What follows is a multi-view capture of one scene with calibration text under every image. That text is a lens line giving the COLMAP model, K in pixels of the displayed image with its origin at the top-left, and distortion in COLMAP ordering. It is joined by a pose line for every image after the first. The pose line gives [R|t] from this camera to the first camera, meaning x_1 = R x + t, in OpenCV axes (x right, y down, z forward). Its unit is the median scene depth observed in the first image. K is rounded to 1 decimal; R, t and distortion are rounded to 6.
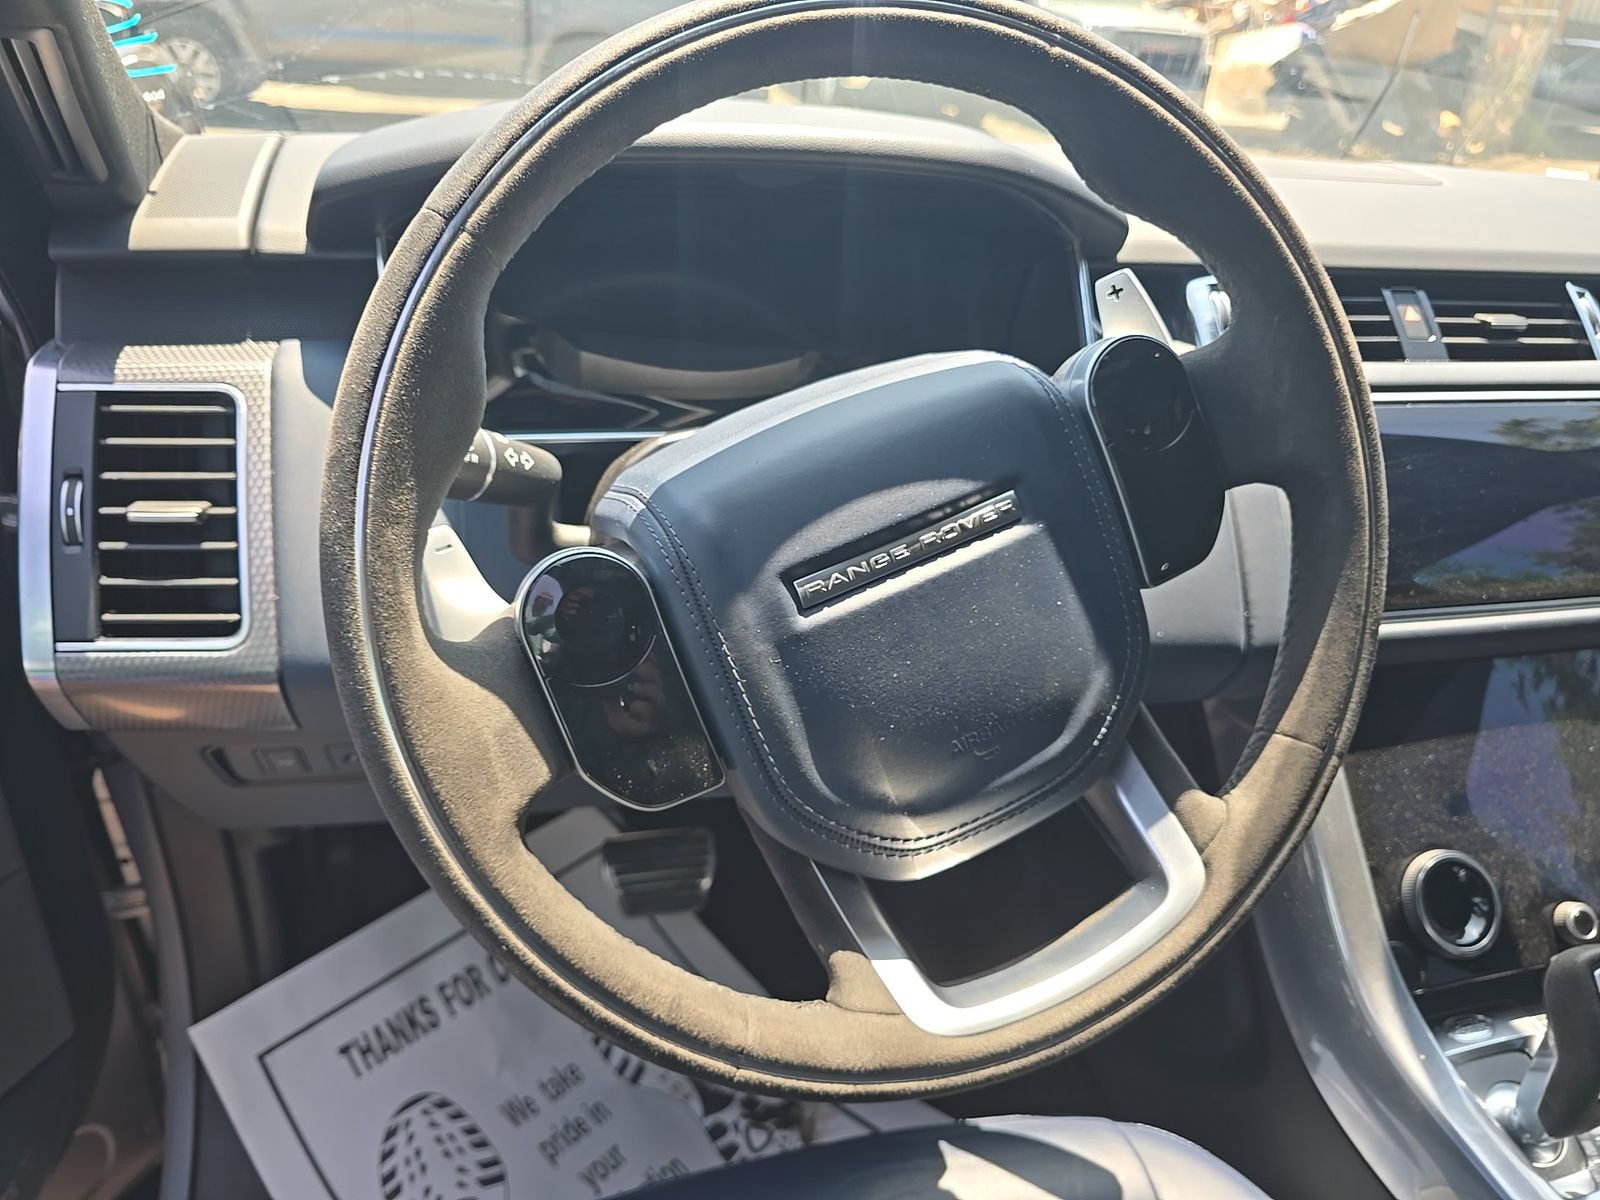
lens RADIAL K [[1106.5, 0, 800.0], [0, 1106.5, 600.0], [0, 0, 1]] dist [-0.003481, -0.005368]
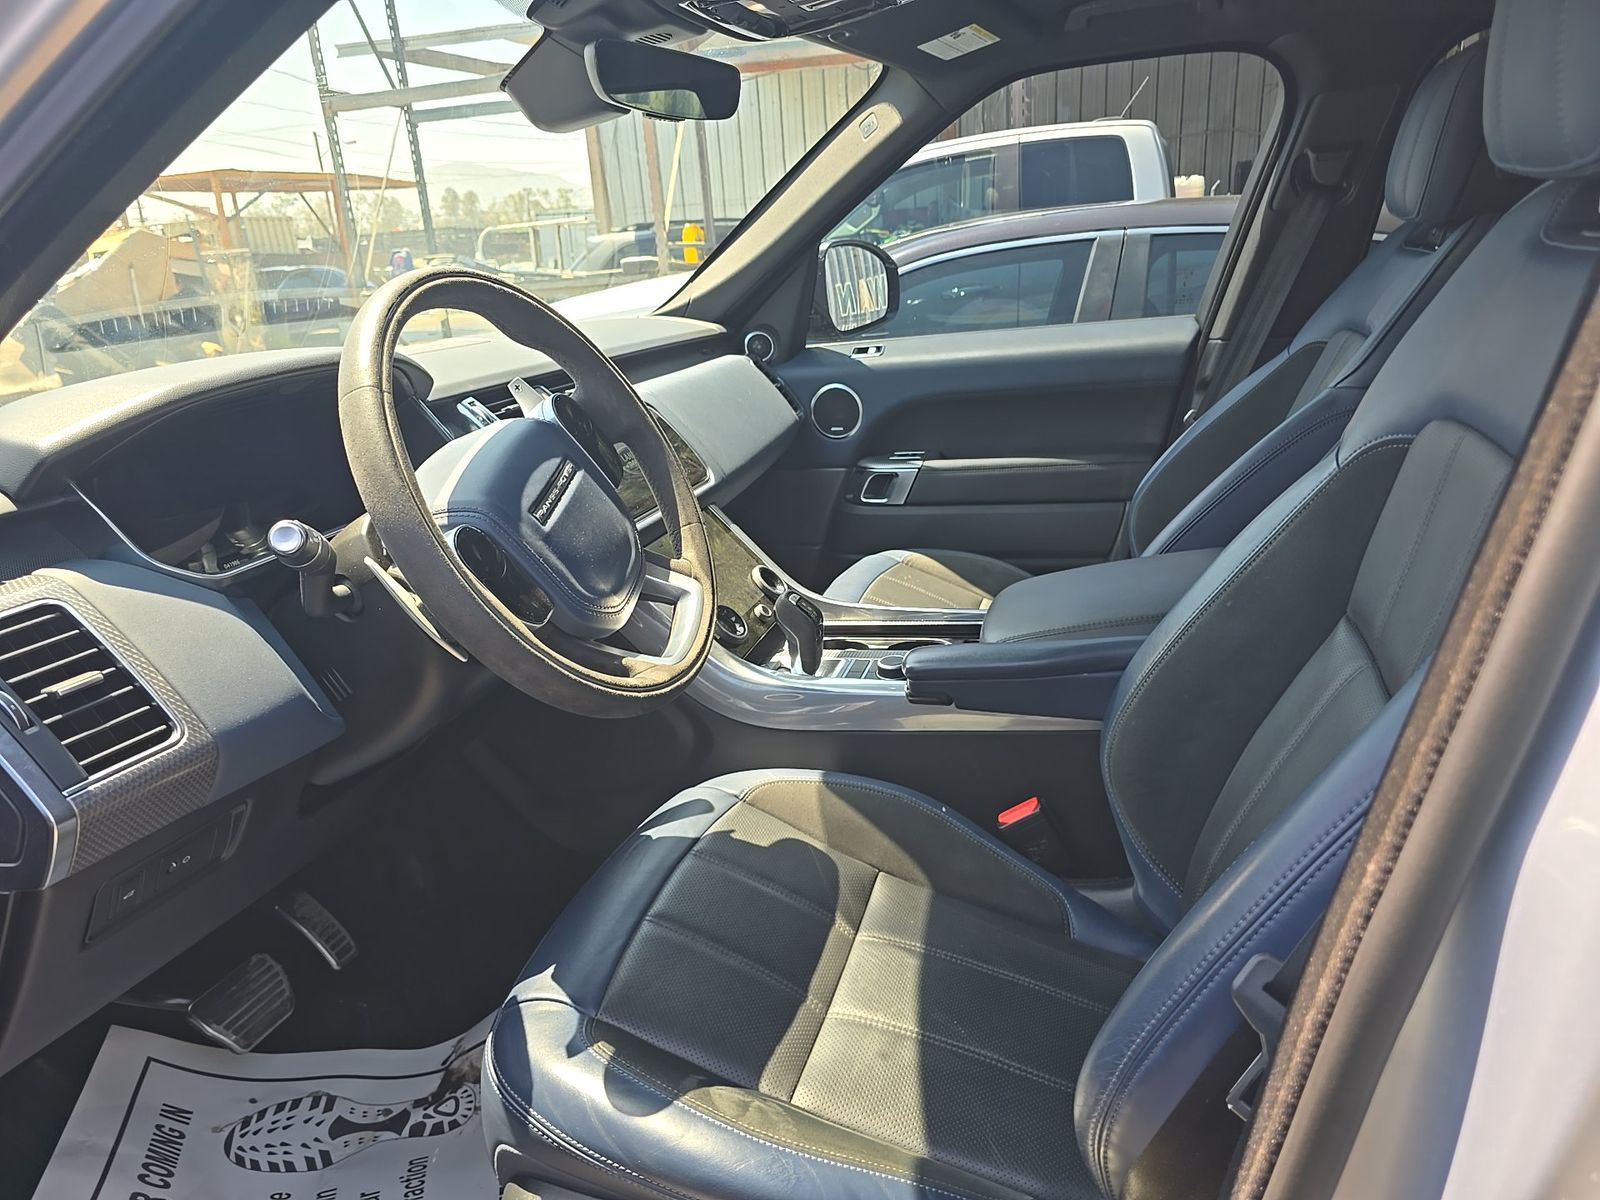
lens RADIAL K [[1070.6, 0, 800.0], [0, 1070.6, 600.0], [0, 0, 1]] dist [0.003736, 0.002030]
pose [[0.523579, -0.365893, 0.769407, -0.949247], [0.498233, 0.864060, 0.071860, 0.161027], [-0.691107, 0.345720, 0.634704, -0.450226]]
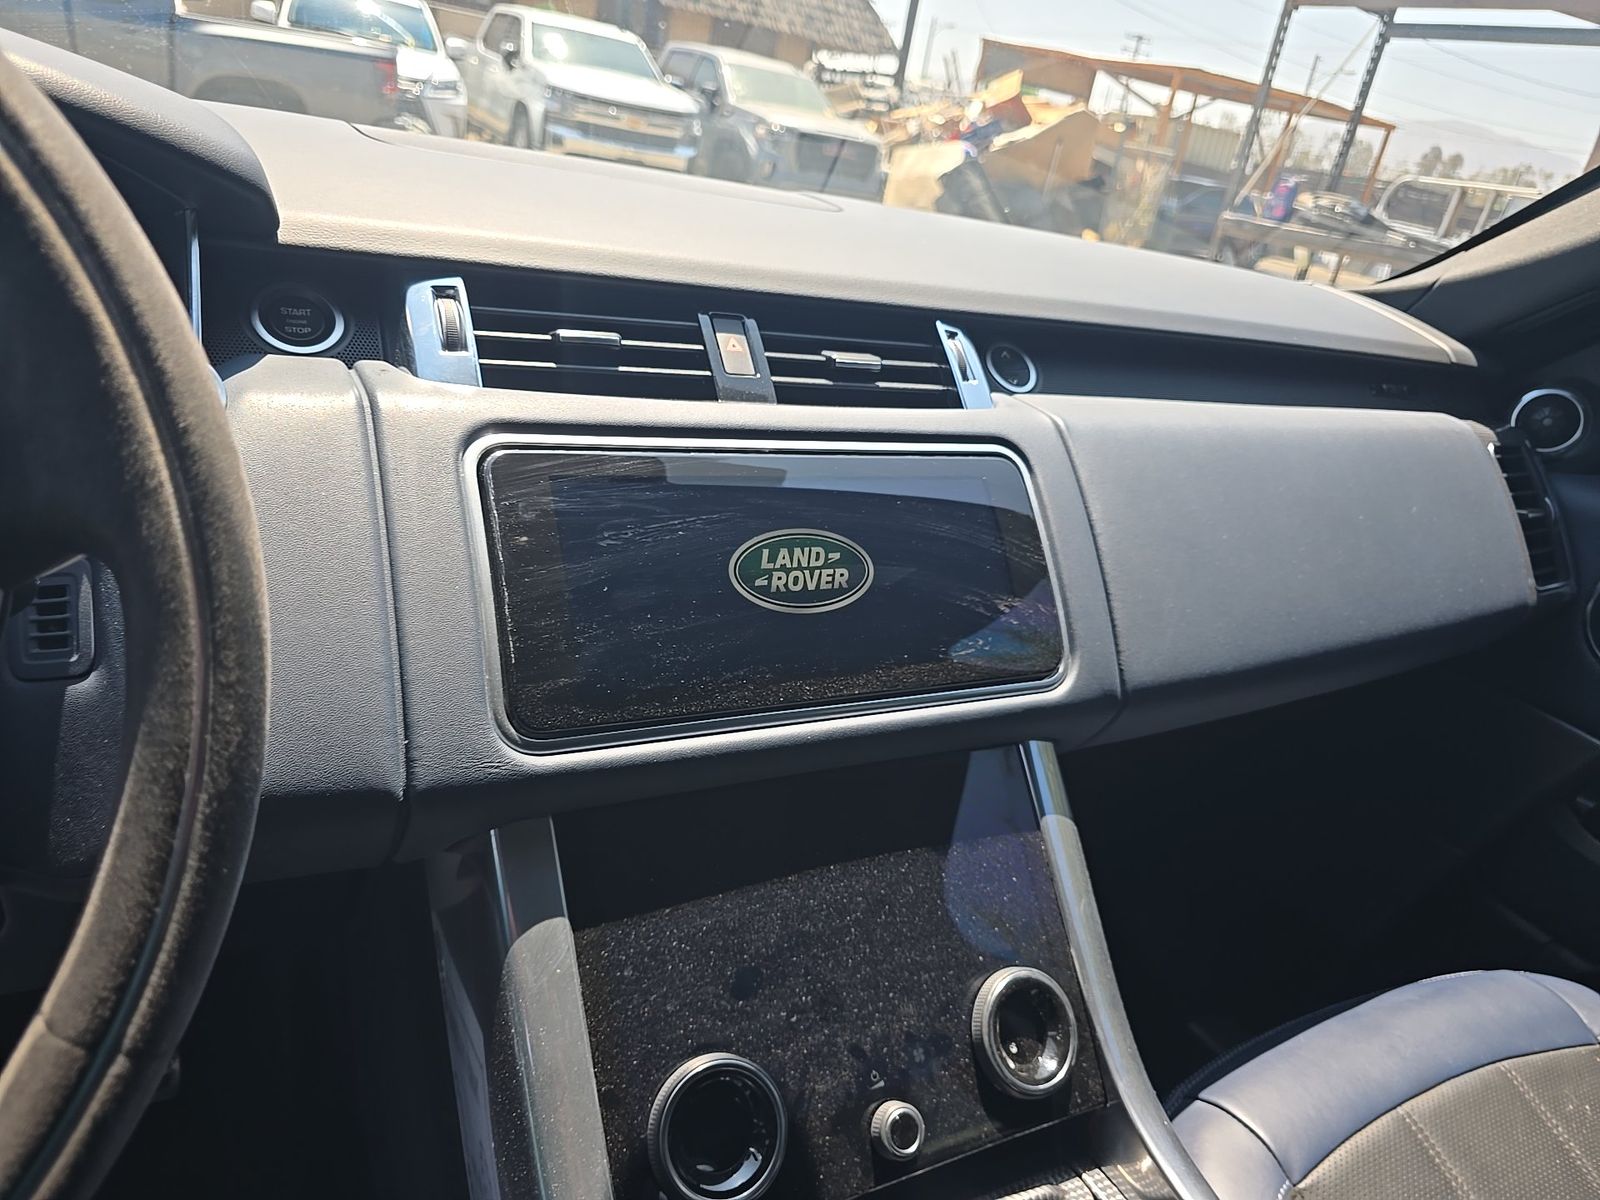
lens RADIAL K [[1096.5, 0, 800.0], [0, 1096.5, 600.0], [0, 0, 1]] dist [0.016448, -0.005643]
pose [[0.968165, -0.012671, 0.249990, 0.436380], [0.029268, 0.997598, -0.062782, -0.023939], [-0.248594, 0.068100, 0.966211, 0.250471]]
